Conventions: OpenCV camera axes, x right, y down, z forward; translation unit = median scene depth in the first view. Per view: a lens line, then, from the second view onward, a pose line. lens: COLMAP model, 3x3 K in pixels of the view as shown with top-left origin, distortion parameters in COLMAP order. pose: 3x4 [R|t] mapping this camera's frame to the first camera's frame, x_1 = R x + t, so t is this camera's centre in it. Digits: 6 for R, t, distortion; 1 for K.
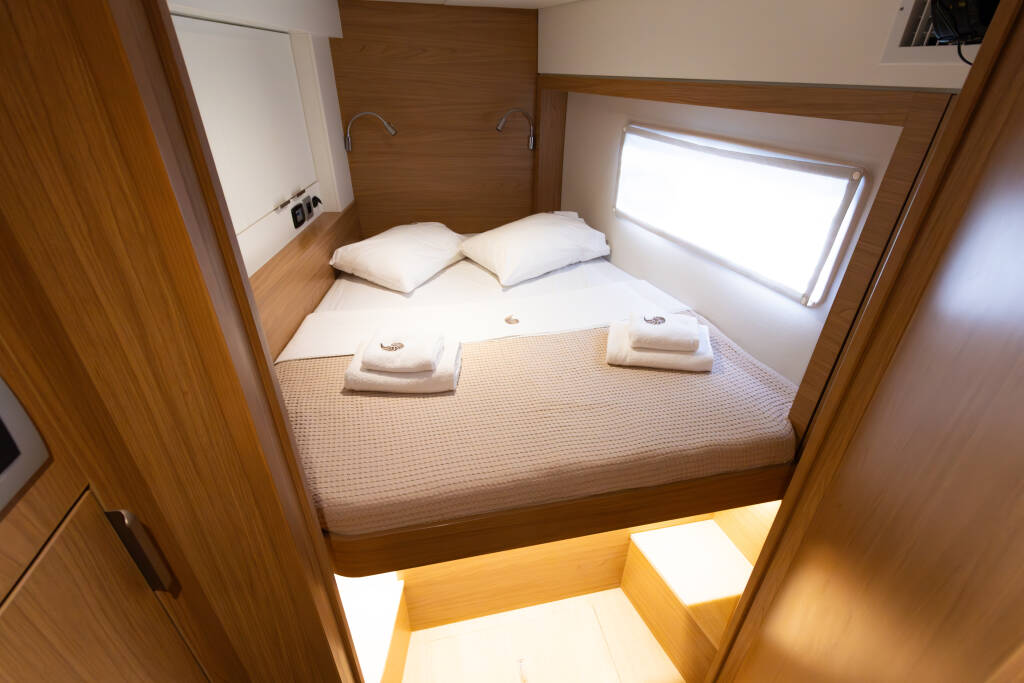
lens RADIAL K [[477.3, 0, 519.8], [0, 477.3, 354.8], [0, 0, 1]] dist [0.002234, 0.000694]
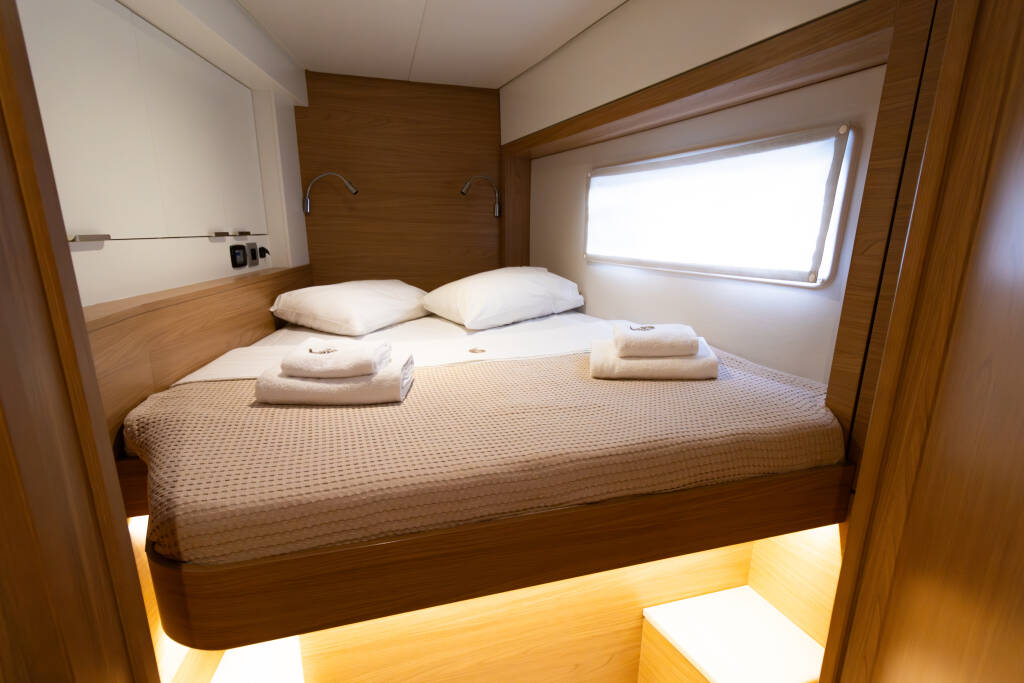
lens RADIAL K [[486.8, 0, 520.6], [0, 486.8, 347.7], [0, 0, 1]] dist [0.002795, -0.000927]
pose [[0.998011, -0.025064, 0.057839, 0.012038], [0.040558, 0.957726, -0.284808, 0.191595], [-0.048255, 0.286587, 0.956838, 0.175955]]
